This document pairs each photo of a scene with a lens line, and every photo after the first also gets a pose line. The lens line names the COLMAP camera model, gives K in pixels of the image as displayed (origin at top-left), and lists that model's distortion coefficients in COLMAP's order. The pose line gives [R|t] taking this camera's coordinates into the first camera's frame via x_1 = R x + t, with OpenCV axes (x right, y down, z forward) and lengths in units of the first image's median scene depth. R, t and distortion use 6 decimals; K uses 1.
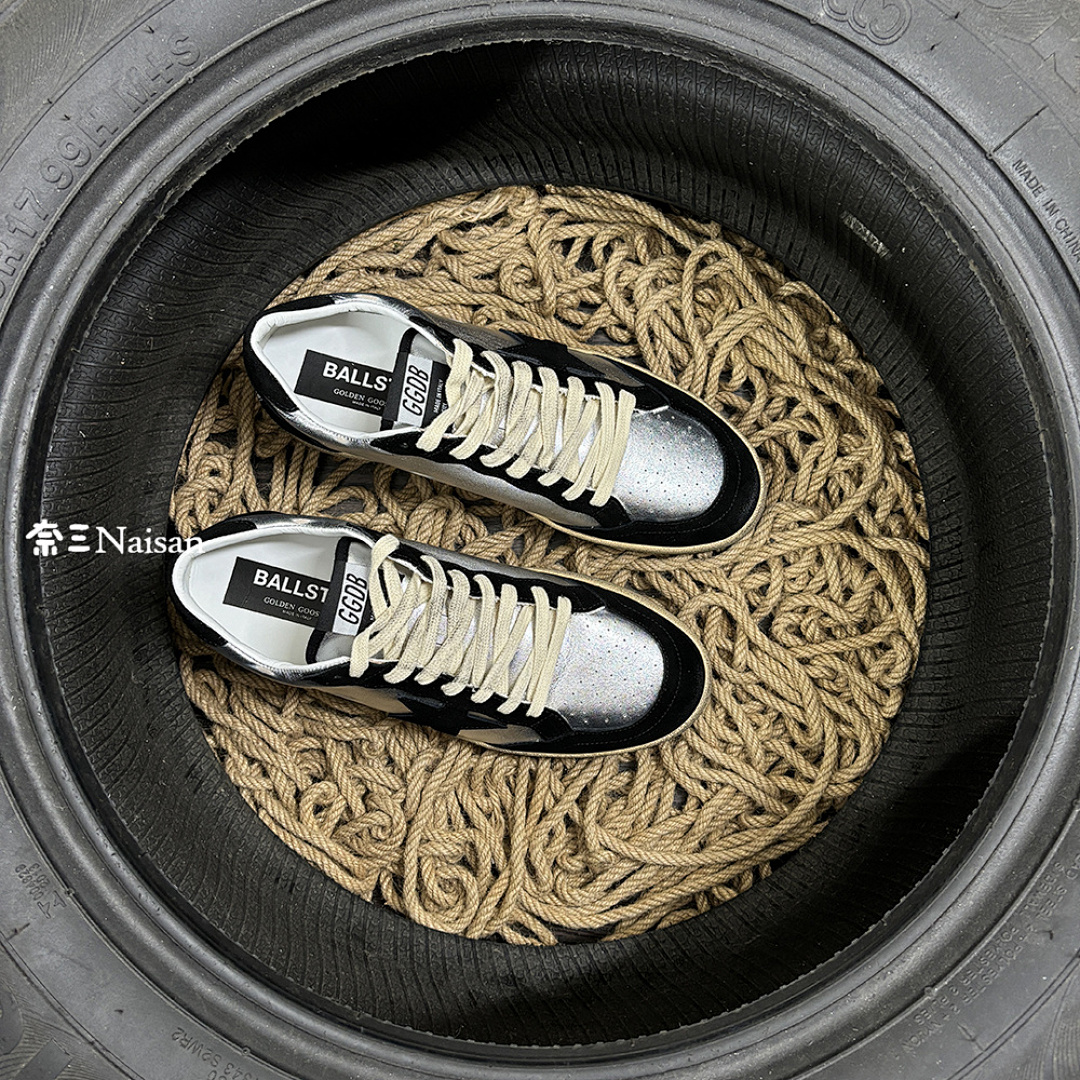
lens RADIAL K [[1079.1, 0, 547.6], [0, 1079.1, 538.8], [0, 0, 1]] dist [0.009446, -0.123438]
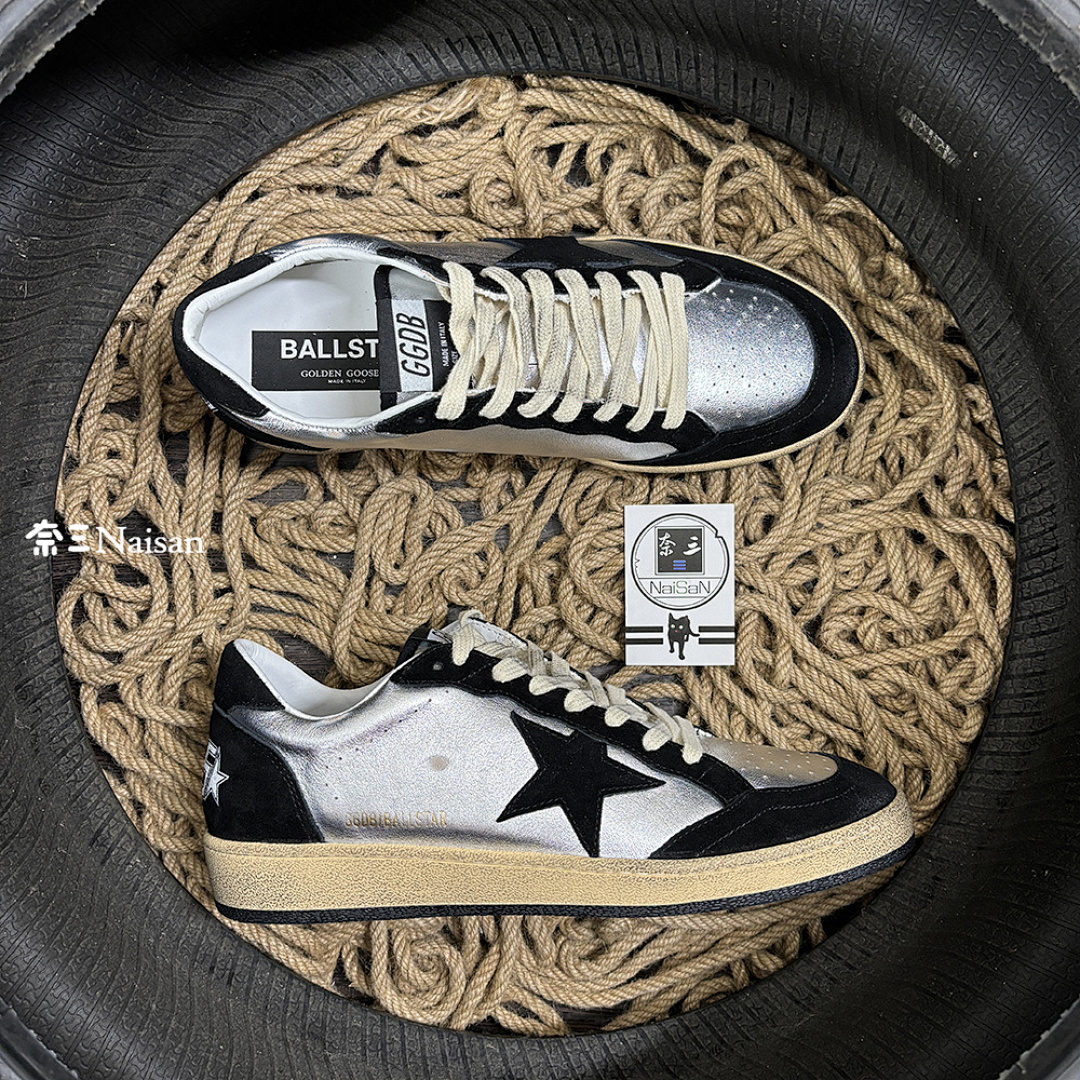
lens RADIAL K [[1099.1, 0, 540.0], [0, 1099.1, 540.0], [0, 0, 1]] dist [-0.034982, 0.020090]
pose [[0.999222, -0.023336, 0.031806, -0.025148], [0.021258, 0.997713, 0.064165, -0.043601], [-0.033231, -0.063439, 0.997432, 0.193287]]
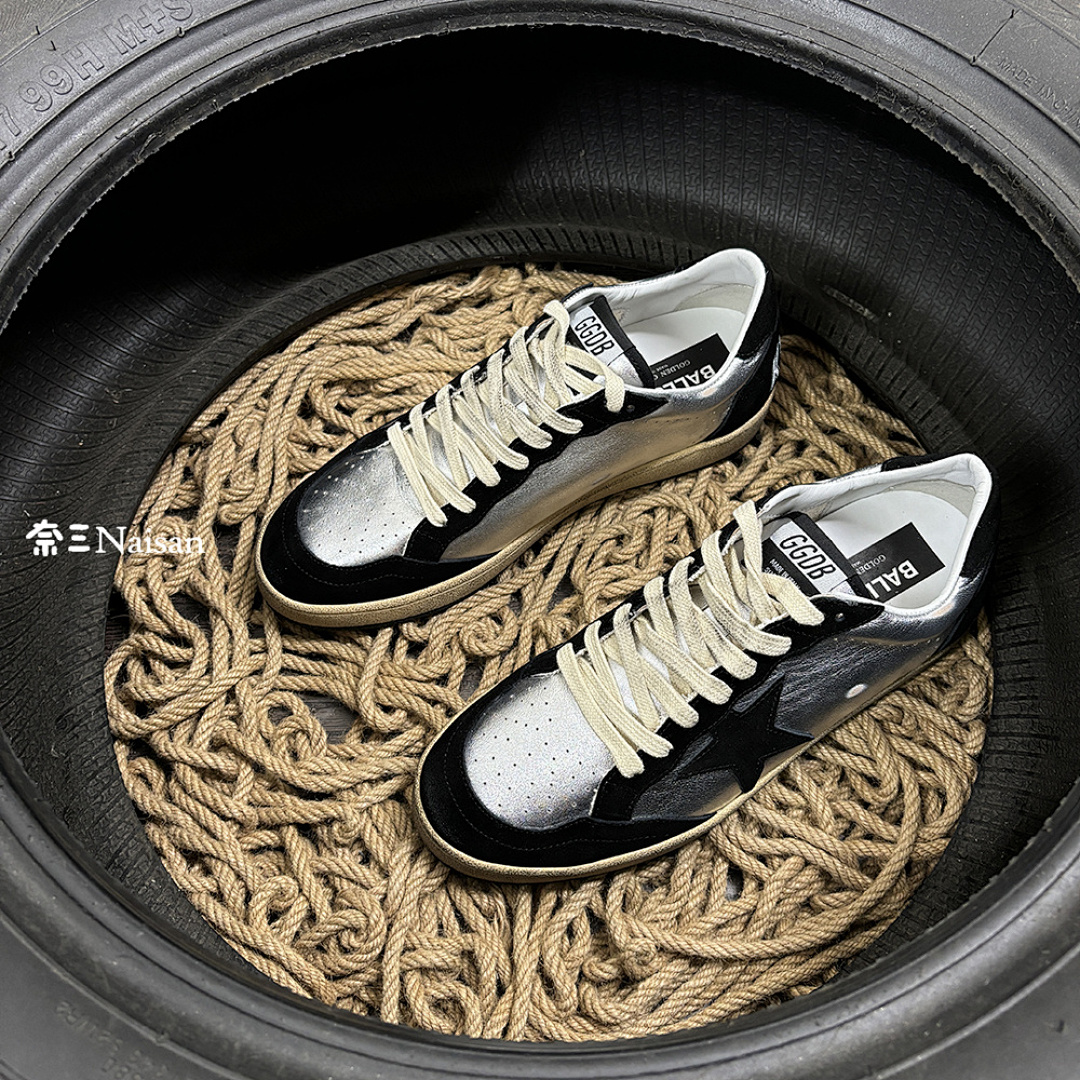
lens RADIAL K [[1079.1, 0, 547.6], [0, 1079.1, 538.8], [0, 0, 1]] dist [0.009446, -0.123438]
pose [[0.998466, -0.041449, 0.036716, -0.032066], [0.052371, 0.922232, -0.383074, 0.299835], [-0.017983, 0.384409, 0.922988, 0.173911]]
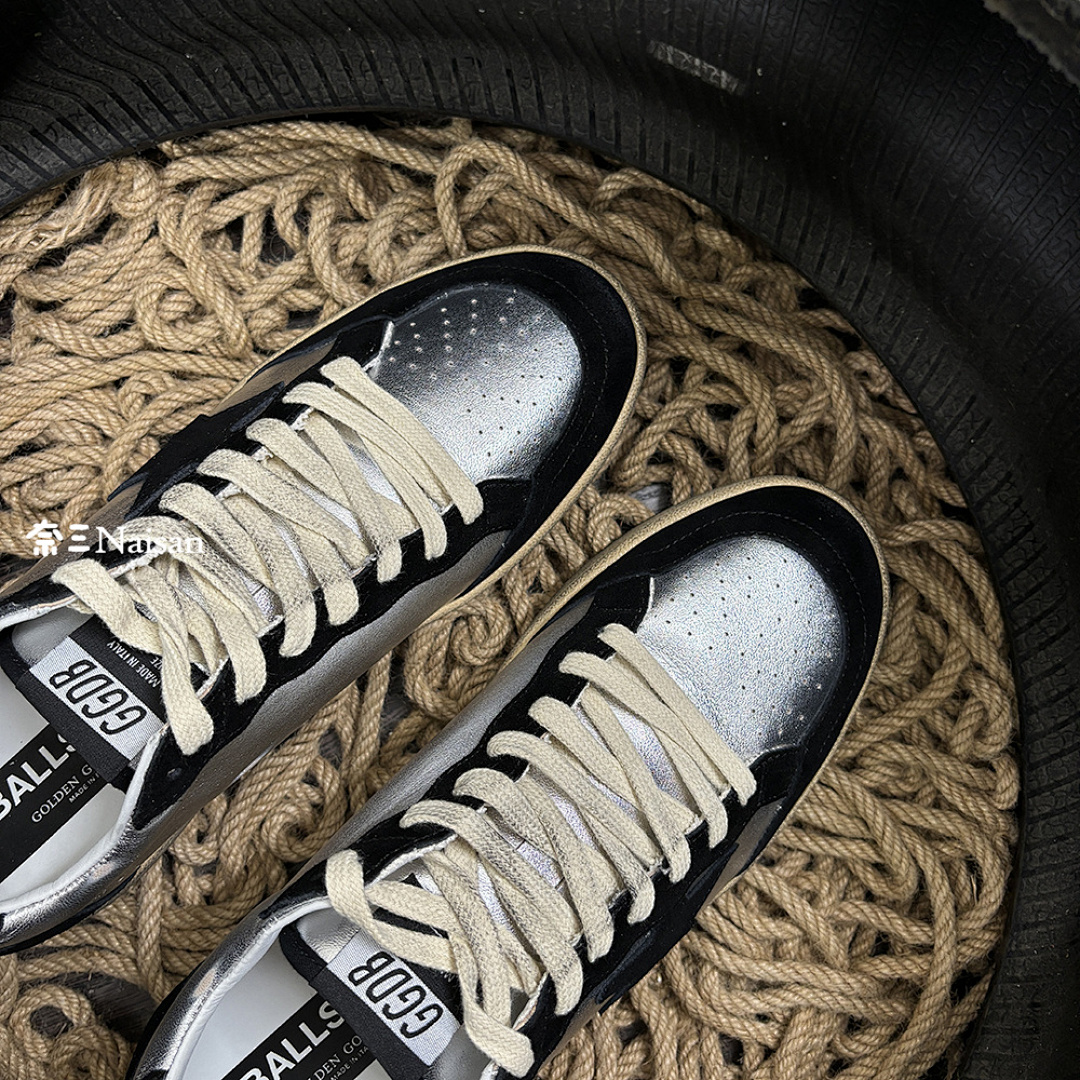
lens RADIAL K [[1079.1, 0, 547.6], [0, 1079.1, 538.8], [0, 0, 1]] dist [0.009446, -0.123438]
pose [[0.932700, -0.341788, 0.115114, 0.055056], [0.339529, 0.939774, 0.039306, -0.084263], [-0.121615, 0.002424, 0.992574, 0.415049]]
